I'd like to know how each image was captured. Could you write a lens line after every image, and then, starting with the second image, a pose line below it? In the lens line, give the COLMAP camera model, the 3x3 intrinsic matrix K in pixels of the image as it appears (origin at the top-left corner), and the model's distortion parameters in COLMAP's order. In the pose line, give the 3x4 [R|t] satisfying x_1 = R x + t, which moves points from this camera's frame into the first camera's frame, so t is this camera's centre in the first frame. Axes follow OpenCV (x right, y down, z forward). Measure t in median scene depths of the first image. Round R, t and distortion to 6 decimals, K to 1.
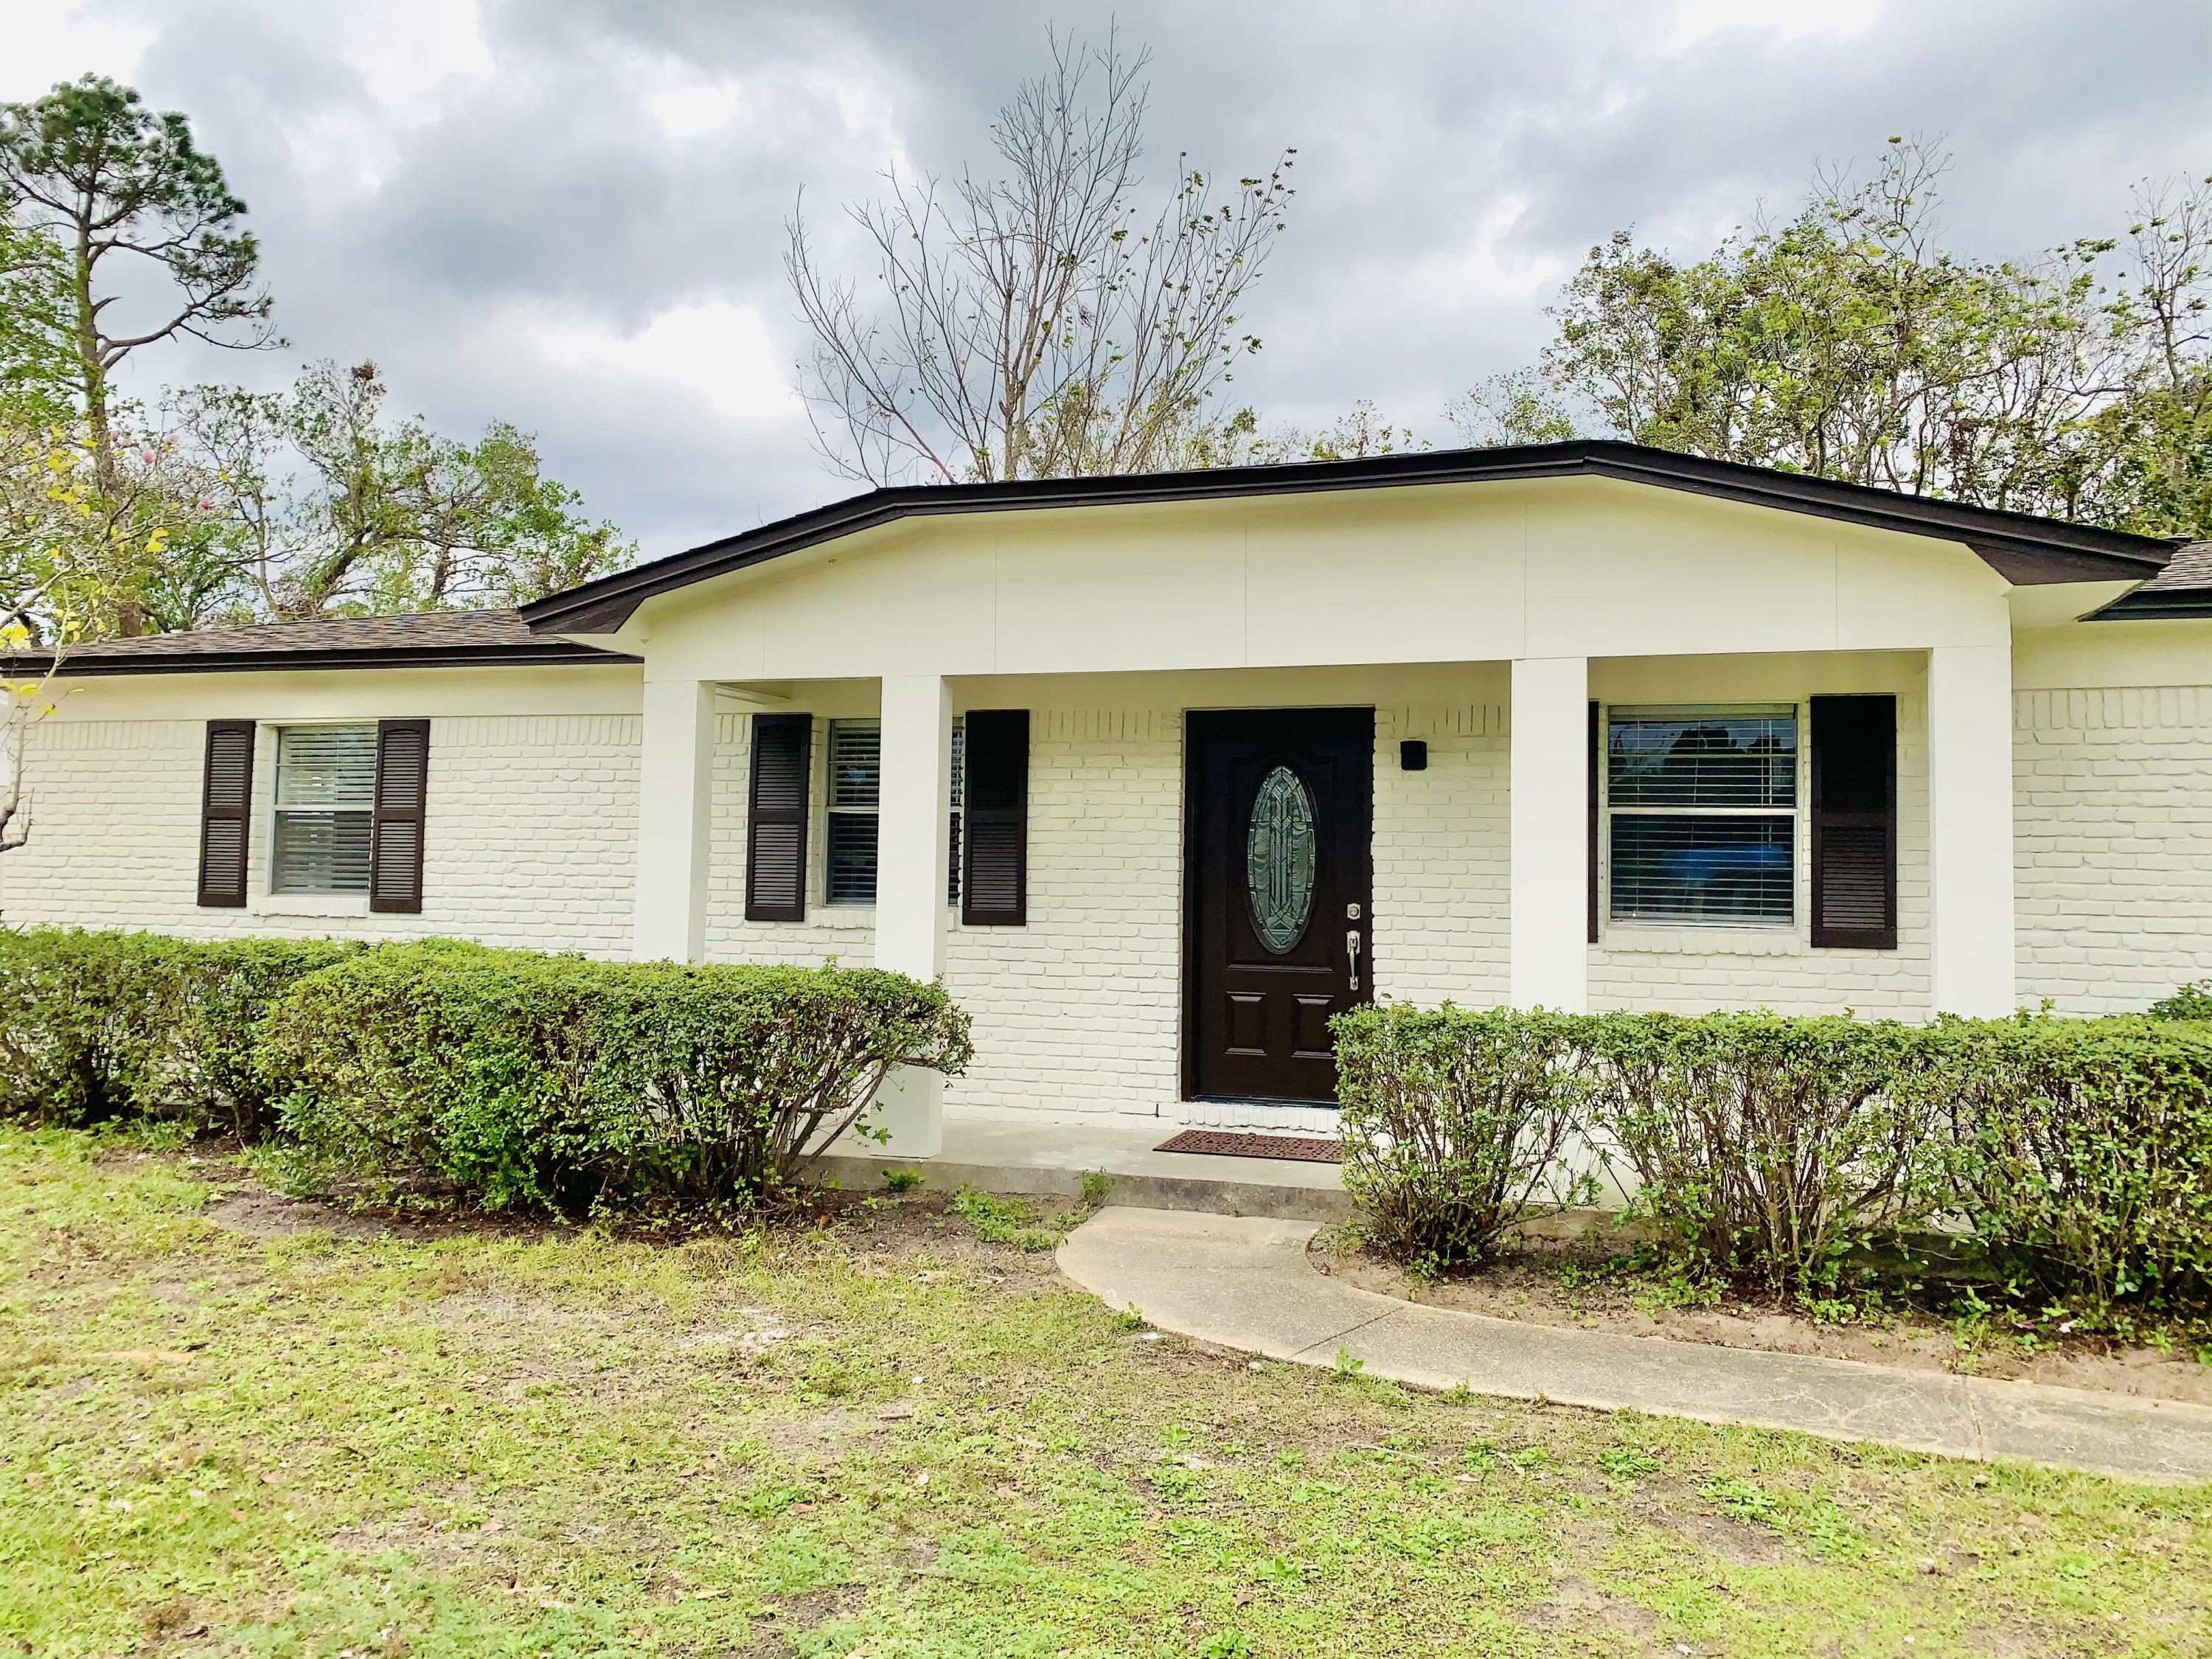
lens RADIAL K [[1689.7, 0, 1103.6], [0, 1689.7, 817.1], [0, 0, 1]] dist [0.034139, -0.003450]
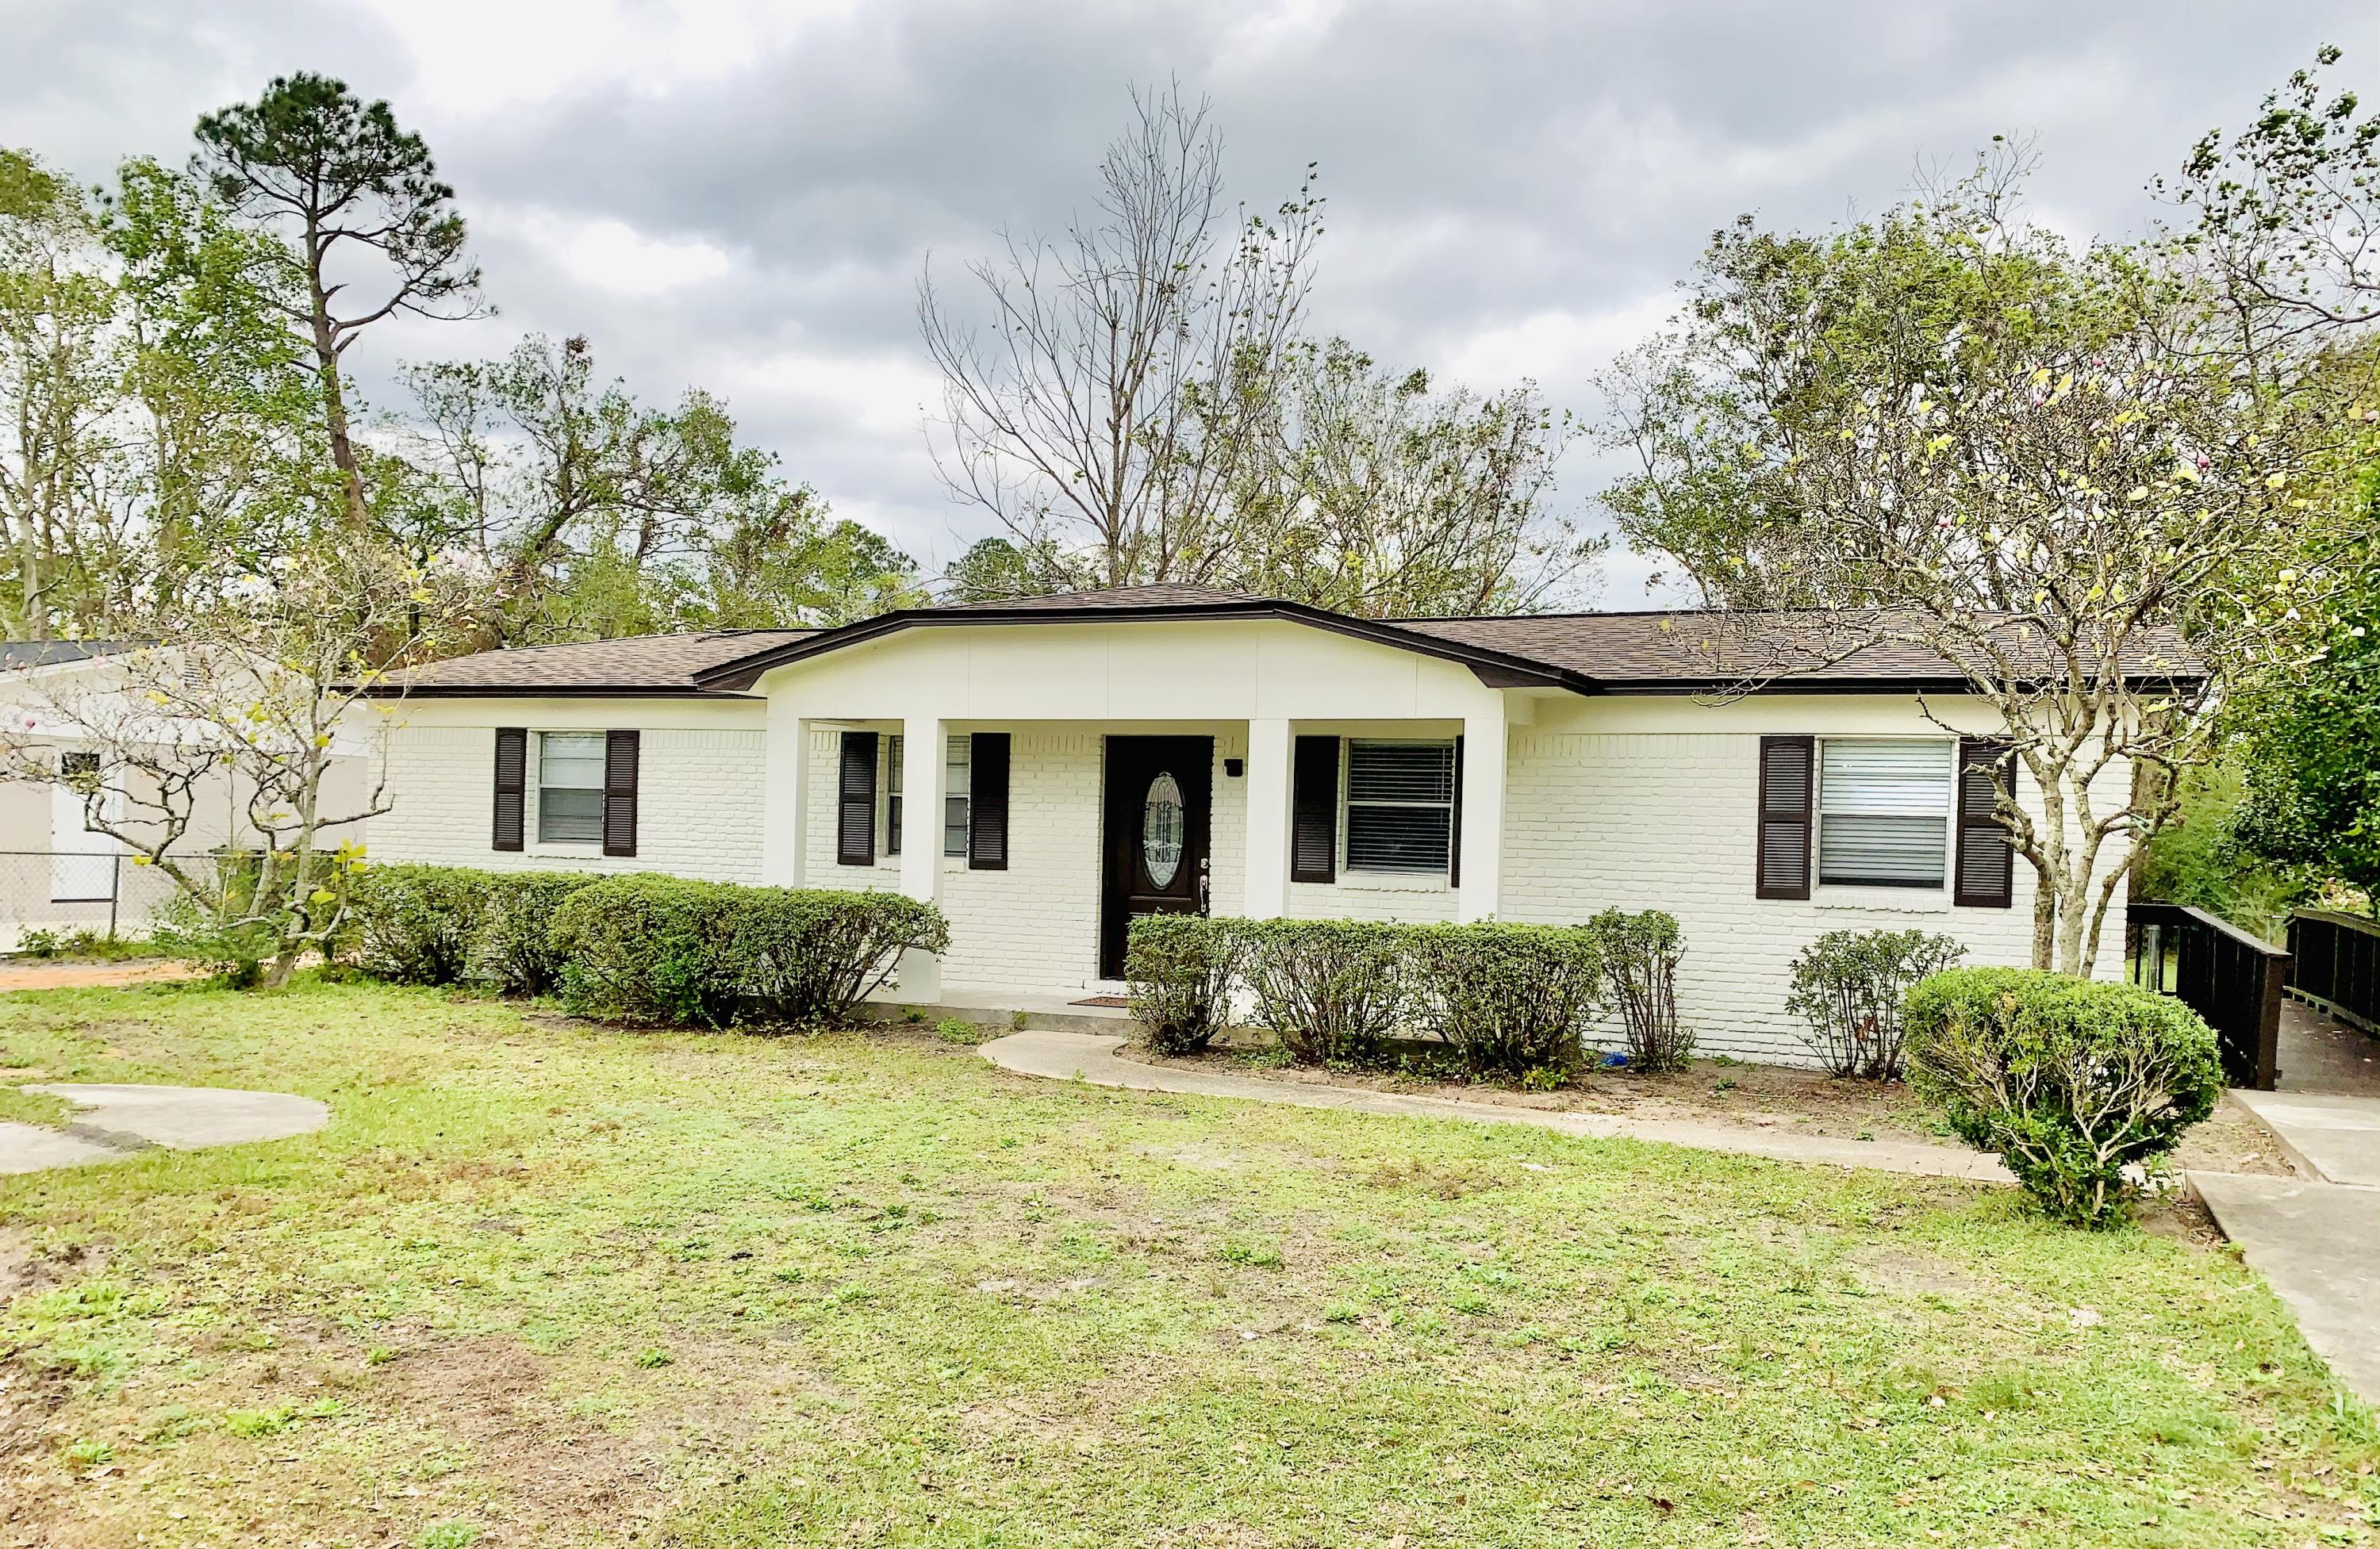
lens RADIAL K [[1771.0, 0, 1190.7], [0, 1771.0, 928.3], [0, 0, 1]] dist [0.059094, 0.000862]
pose [[0.996948, 0.015493, -0.076516, 0.247285], [-0.008453, 0.995769, 0.091498, -0.034052], [0.077609, -0.090572, 0.992861, -0.628843]]
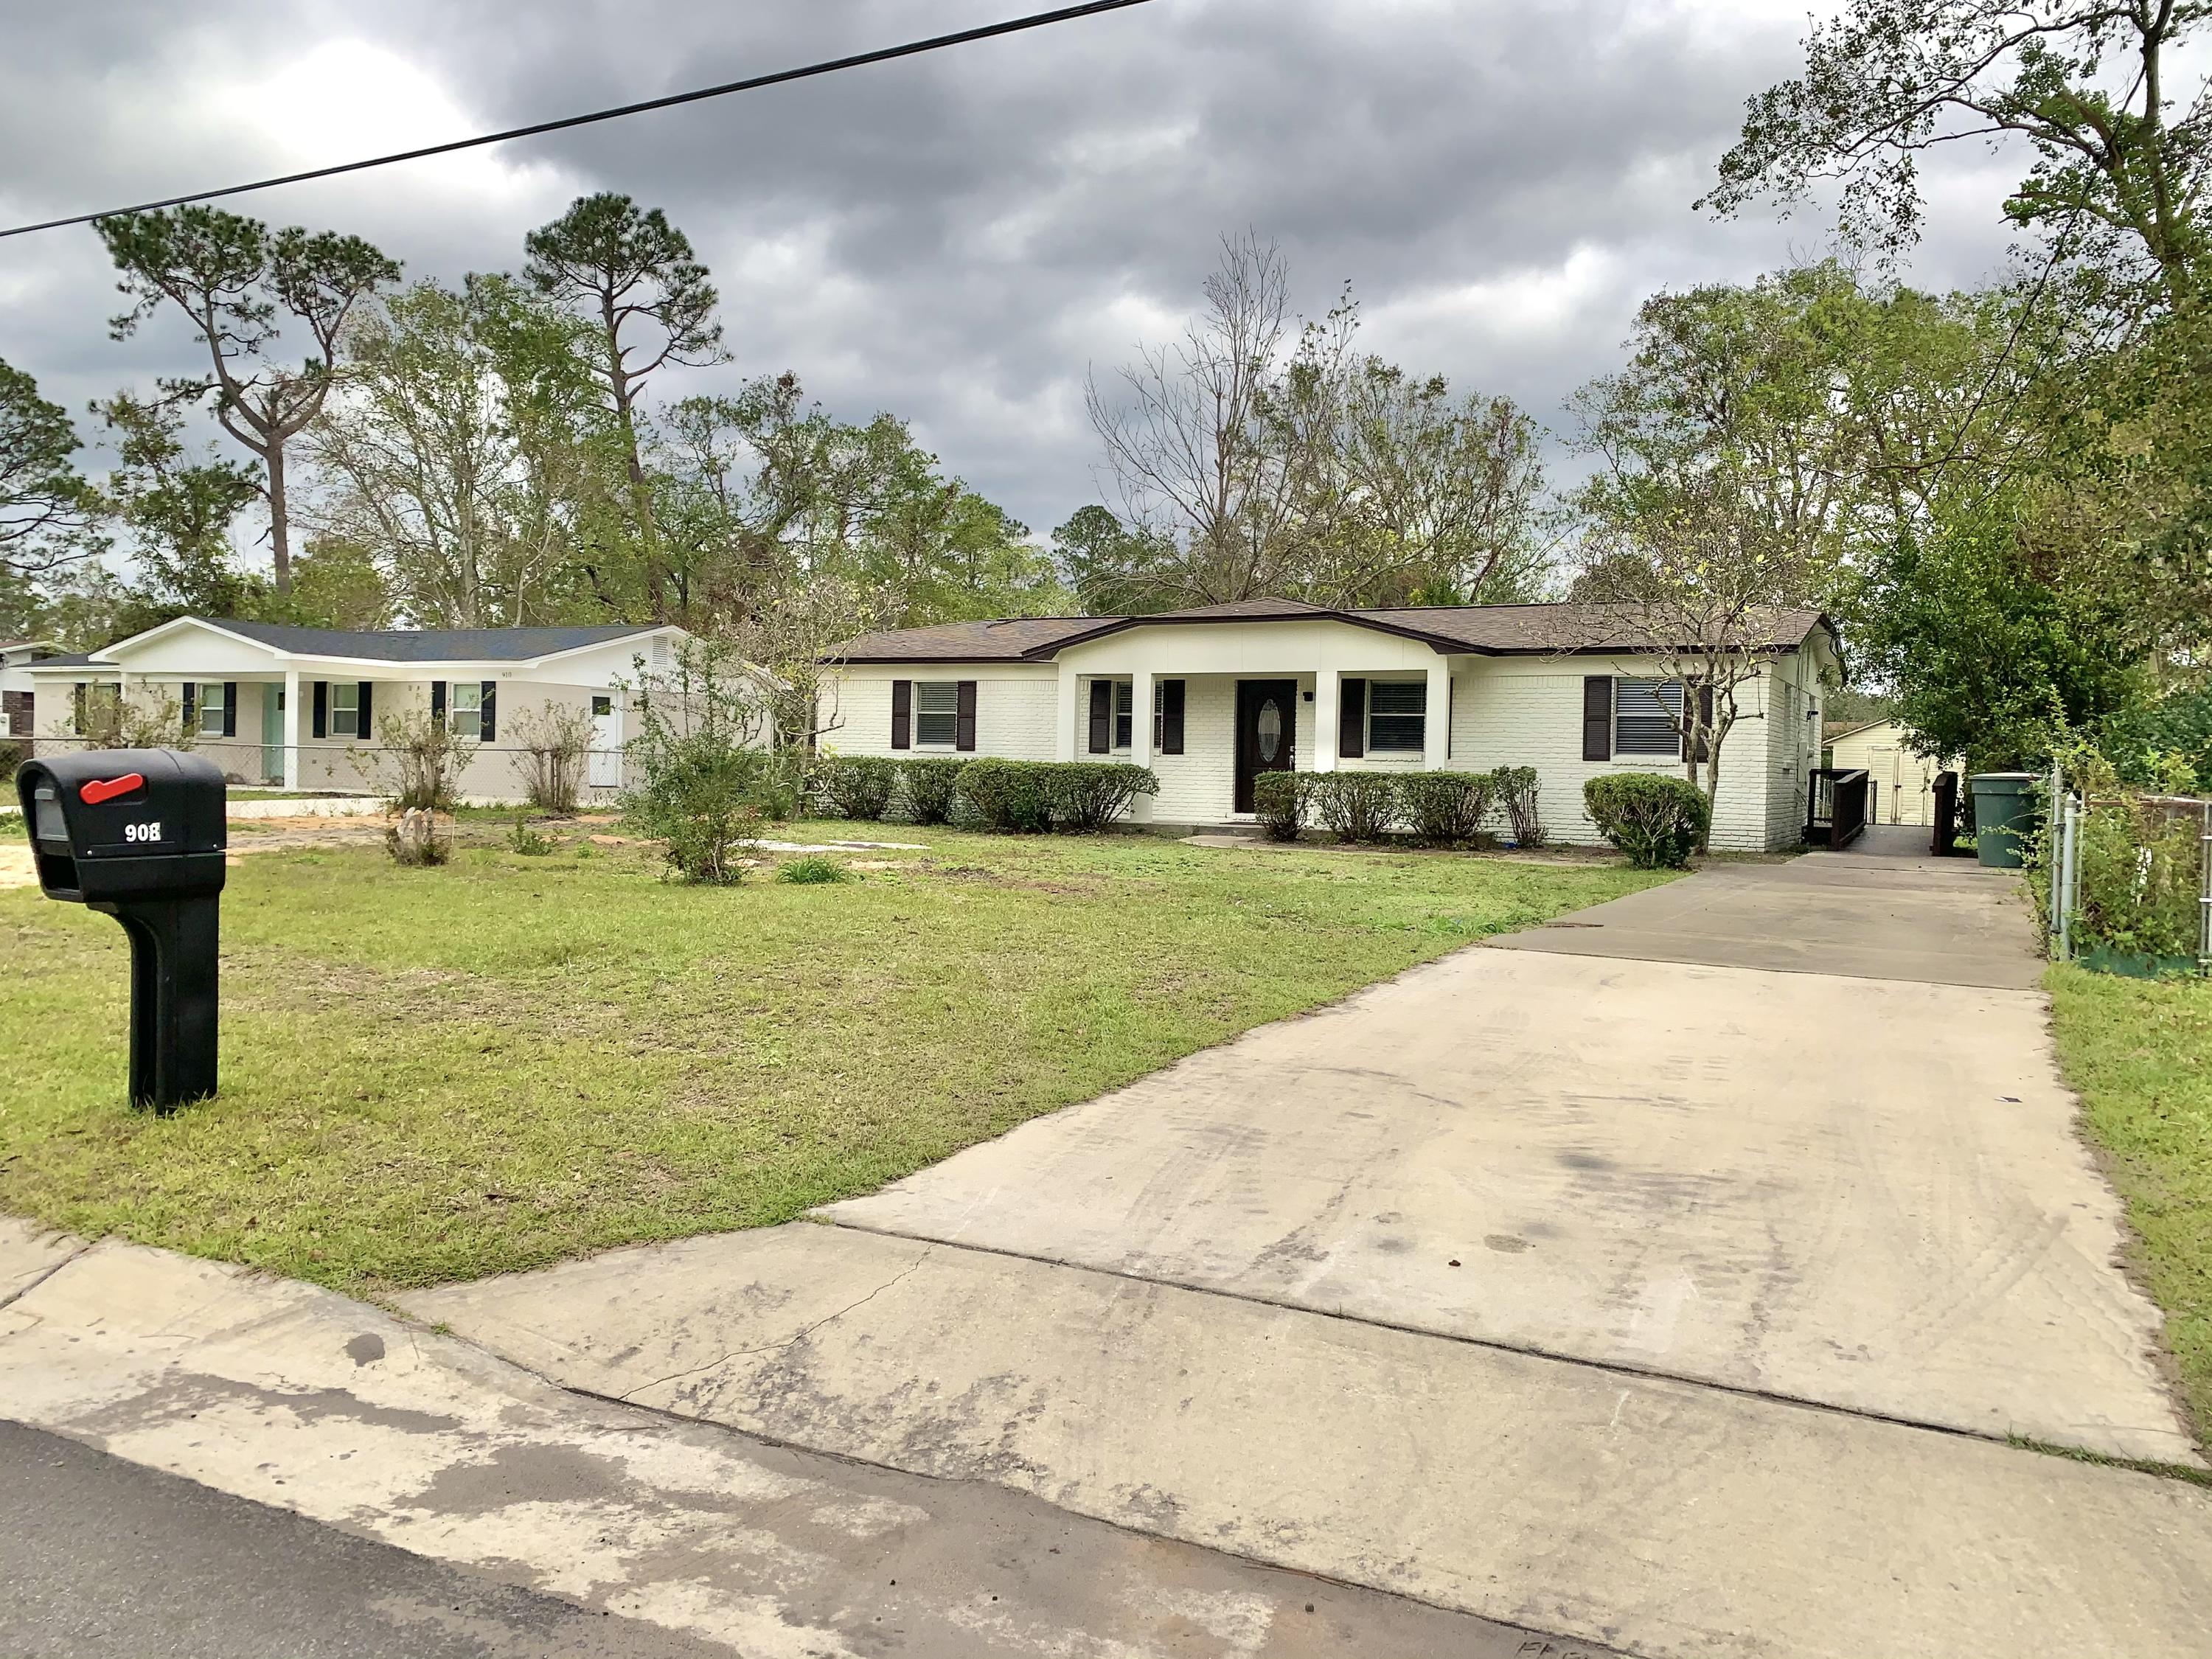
lens RADIAL K [[1653.6, 0, 1108.4], [0, 1653.6, 777.1], [0, 0, 1]] dist [0.113716, -0.001006]
pose [[0.986046, 0.004185, -0.166421, 0.293382], [0.003932, 0.998820, 0.048410, -0.033571], [0.166427, -0.048389, 0.984866, -1.788827]]
